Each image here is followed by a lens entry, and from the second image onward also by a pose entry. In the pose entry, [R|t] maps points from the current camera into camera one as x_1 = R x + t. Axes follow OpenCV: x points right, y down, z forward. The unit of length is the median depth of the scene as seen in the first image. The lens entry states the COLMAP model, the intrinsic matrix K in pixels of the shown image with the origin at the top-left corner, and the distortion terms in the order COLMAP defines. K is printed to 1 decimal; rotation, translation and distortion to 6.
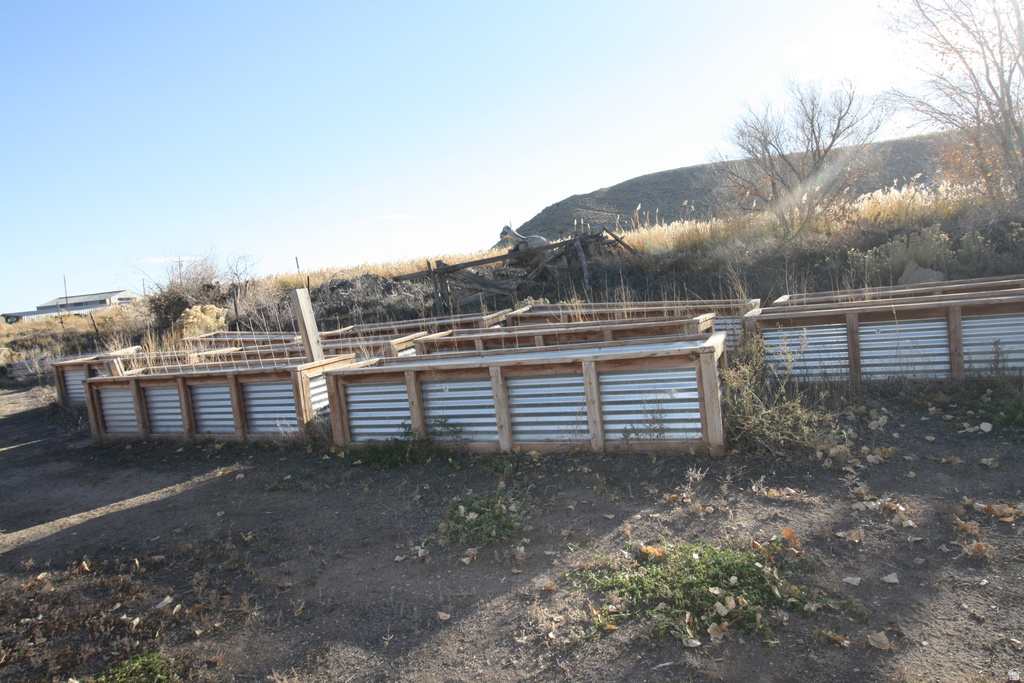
lens RADIAL K [[658.6, 0, 511.5], [0, 658.6, 337.2], [0, 0, 1]] dist [0.015697, -0.015579]
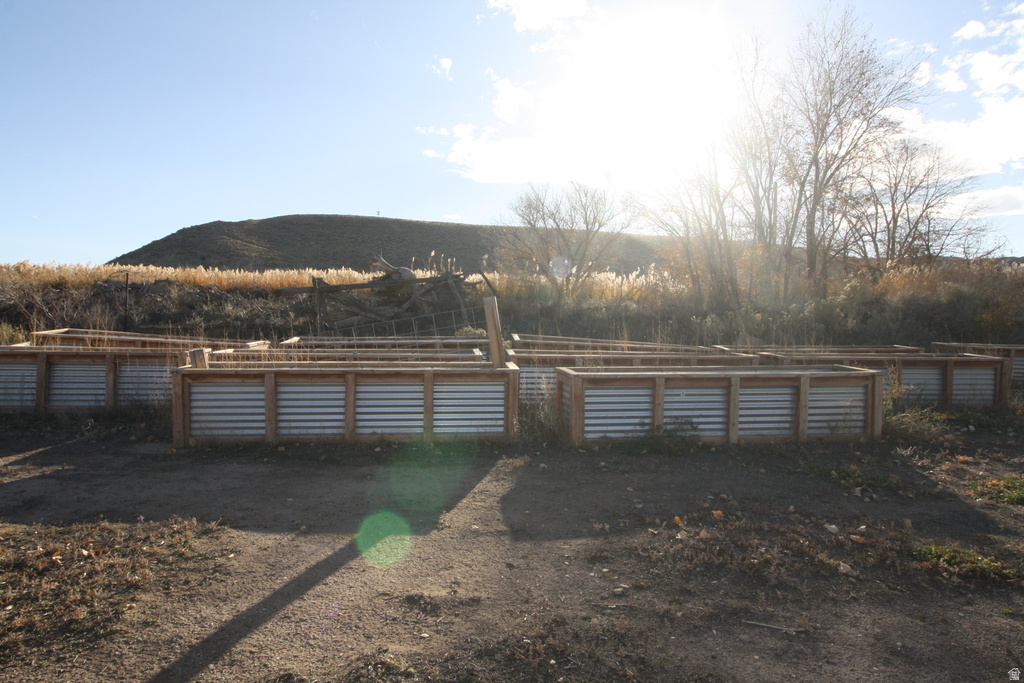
lens RADIAL K [[658.6, 0, 511.5], [0, 658.6, 346.4], [0, 0, 1]] dist [0.015697, -0.015579]
pose [[0.847576, 0.089416, 0.523086, -0.365983], [-0.060021, 0.995530, -0.072920, 0.035280], [-0.527268, 0.030409, 0.849155, 0.040331]]
